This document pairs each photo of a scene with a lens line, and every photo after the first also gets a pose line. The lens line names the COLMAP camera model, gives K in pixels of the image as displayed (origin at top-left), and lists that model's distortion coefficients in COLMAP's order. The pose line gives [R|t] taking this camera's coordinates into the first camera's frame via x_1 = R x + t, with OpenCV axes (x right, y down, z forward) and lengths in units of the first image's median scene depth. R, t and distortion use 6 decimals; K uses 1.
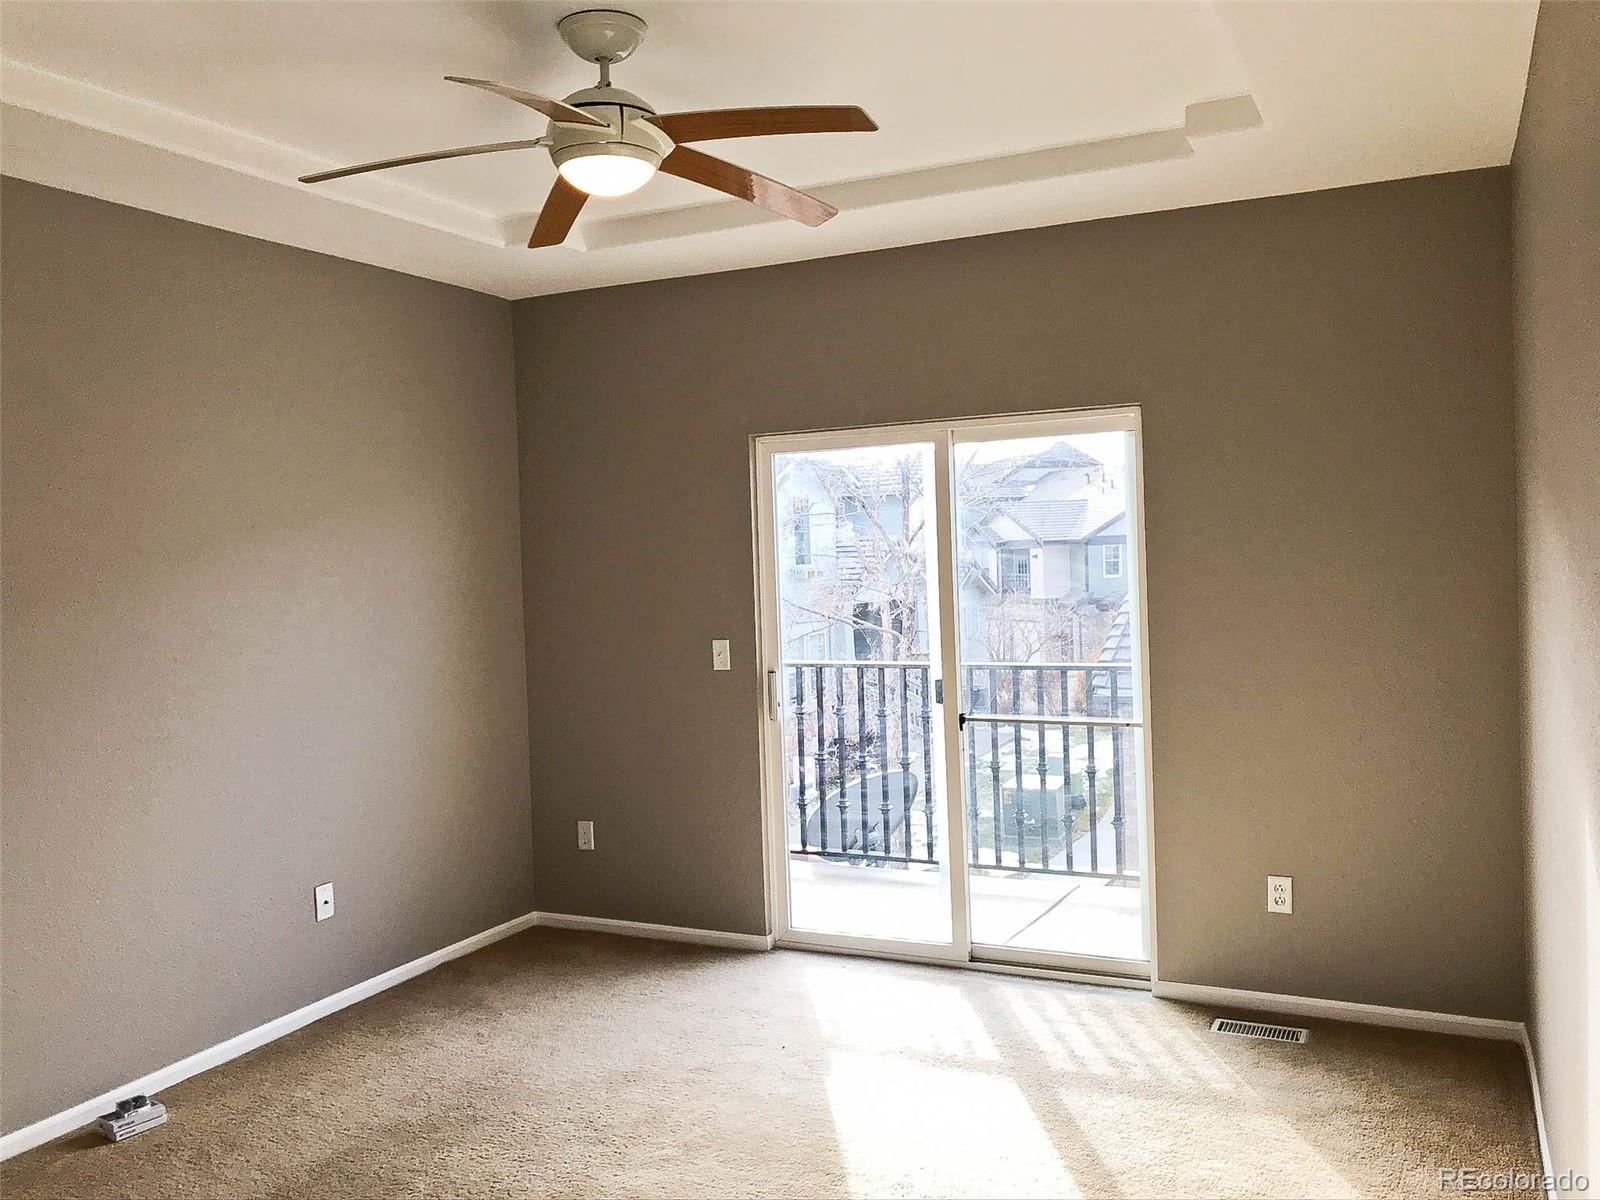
lens RADIAL K [[1304.1, 0, 800.0], [0, 1304.1, 600.0], [0, 0, 1]] dist [0.002316, 0.002432]
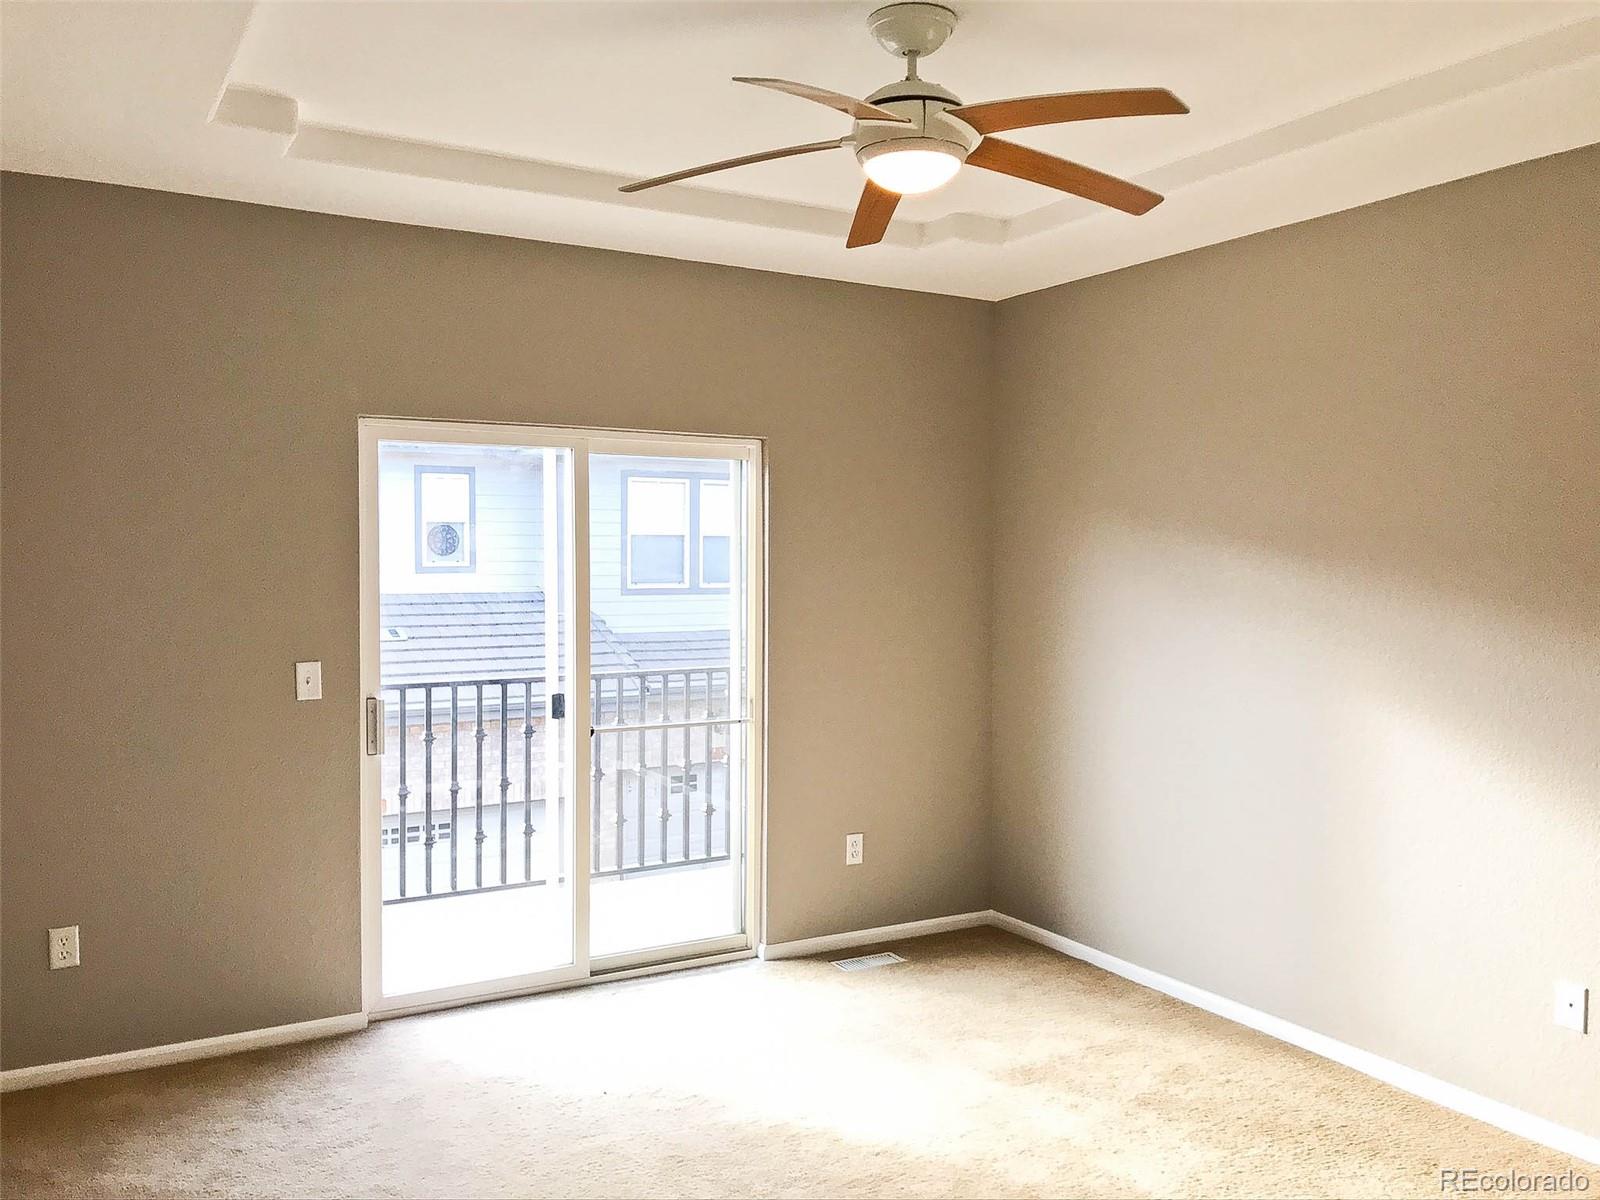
lens RADIAL K [[1306.8, 0, 803.5], [0, 1306.8, 585.1], [0, 0, 1]] dist [0.003699, 0.002930]
pose [[0.583449, 0.007597, 0.812114, -0.596461], [0.012531, 0.999753, -0.018355, 0.001004], [-0.812053, 0.020886, 0.583210, 0.292744]]
